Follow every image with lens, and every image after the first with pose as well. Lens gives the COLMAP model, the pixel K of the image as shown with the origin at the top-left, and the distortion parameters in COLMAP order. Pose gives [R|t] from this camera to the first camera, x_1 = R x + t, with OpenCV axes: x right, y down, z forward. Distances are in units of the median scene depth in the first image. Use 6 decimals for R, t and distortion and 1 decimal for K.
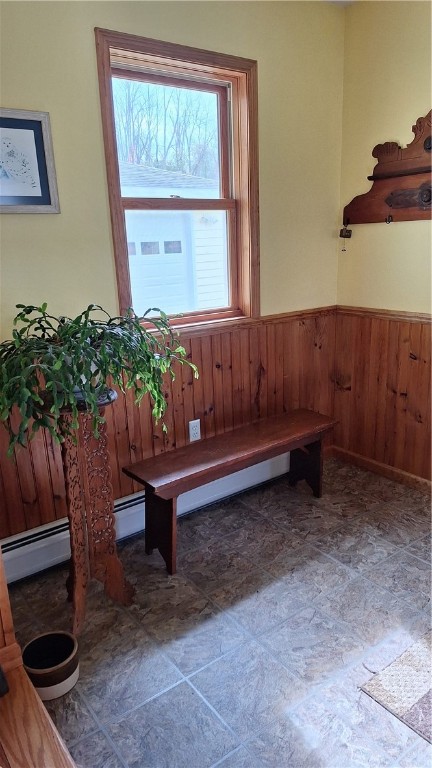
lens RADIAL K [[517.2, 0, 220.6], [0, 517.2, 380.3], [0, 0, 1]] dist [0.027237, -0.034056]
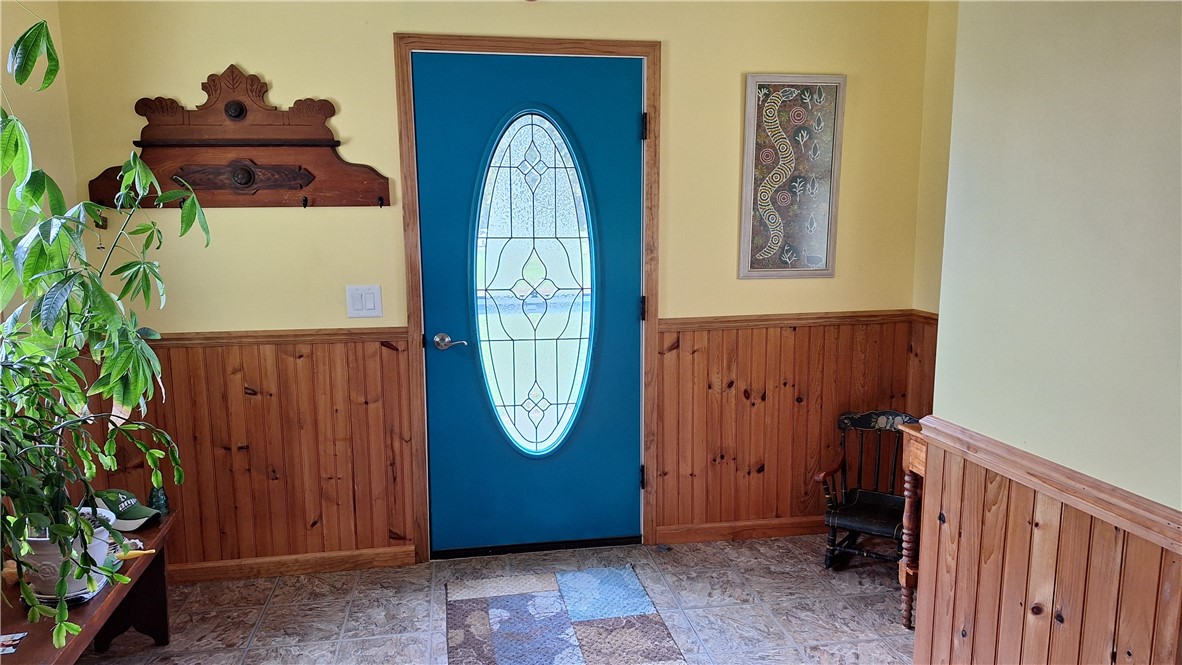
lens RADIAL K [[796.1, 0, 591.0], [0, 796.1, 339.3], [0, 0, 1]] dist [0.027237, -0.034056]
pose [[0.459114, -0.107748, 0.881819, -0.383391], [0.231311, 0.972879, -0.001557, -0.005209], [-0.857735, 0.204690, 0.471586, 0.060139]]
